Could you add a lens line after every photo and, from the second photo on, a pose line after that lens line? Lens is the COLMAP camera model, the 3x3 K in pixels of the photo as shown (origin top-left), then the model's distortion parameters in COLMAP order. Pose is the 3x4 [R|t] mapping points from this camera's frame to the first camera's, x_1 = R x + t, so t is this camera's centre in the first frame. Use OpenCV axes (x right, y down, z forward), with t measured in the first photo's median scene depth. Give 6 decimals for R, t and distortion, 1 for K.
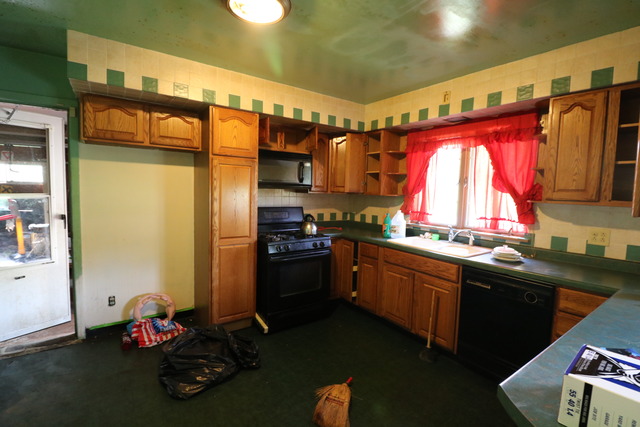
lens RADIAL K [[297.9, 0, 319.5], [0, 297.9, 214.0], [0, 0, 1]] dist [0.000891, -0.013757]
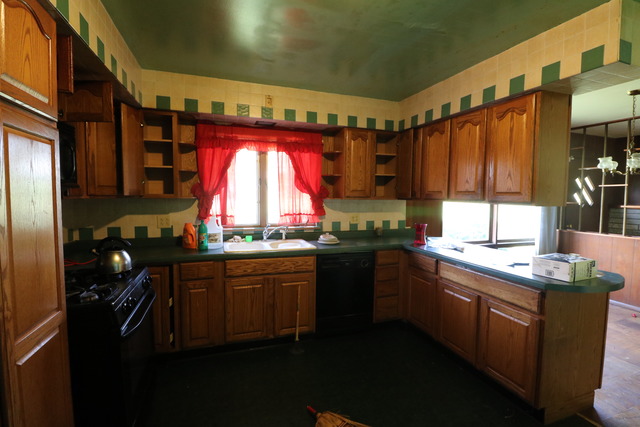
lens RADIAL K [[297.9, 0, 319.5], [0, 297.9, 214.0], [0, 0, 1]] dist [0.000891, -0.013757]
pose [[0.294076, -0.087352, 0.951782, -0.537533], [0.075289, 0.994838, 0.068041, -0.059748], [-0.952812, 0.051650, 0.299134, 0.543590]]
